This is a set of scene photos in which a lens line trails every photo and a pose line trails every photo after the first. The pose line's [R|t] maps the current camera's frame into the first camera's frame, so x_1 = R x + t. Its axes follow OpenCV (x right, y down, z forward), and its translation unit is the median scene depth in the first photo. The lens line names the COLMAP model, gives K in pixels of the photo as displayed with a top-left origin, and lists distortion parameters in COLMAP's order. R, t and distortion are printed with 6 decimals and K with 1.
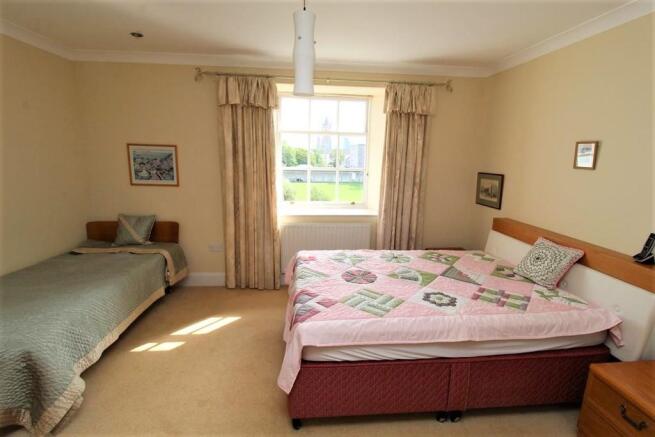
lens RADIAL K [[307.1, 0, 329.5], [0, 307.1, 217.7], [0, 0, 1]] dist [-0.005209, -0.010107]
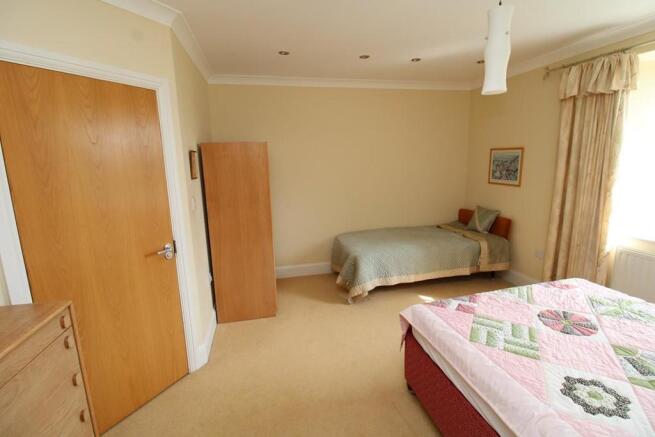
lens RADIAL K [[307.1, 0, 330.9], [0, 307.1, 216.8], [0, 0, 1]] dist [-0.005209, -0.010107]
pose [[0.140627, 0.154279, -0.977968, 0.495711], [-0.160914, 0.978212, 0.131179, -0.038044], [0.976899, 0.138921, 0.162389, 0.233213]]
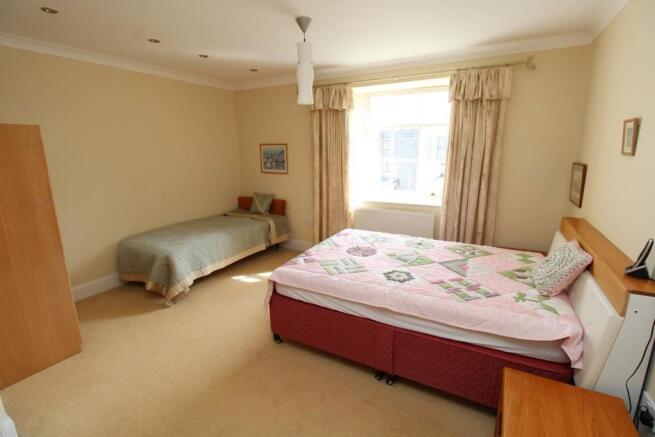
lens RADIAL K [[307.1, 0, 330.5], [0, 307.1, 217.3], [0, 0, 1]] dist [-0.005209, -0.010107]
pose [[0.834580, 0.089031, -0.543645, 0.459521], [-0.078744, 0.996000, 0.042228, 0.017177], [0.545230, 0.007566, 0.838252, -0.037135]]
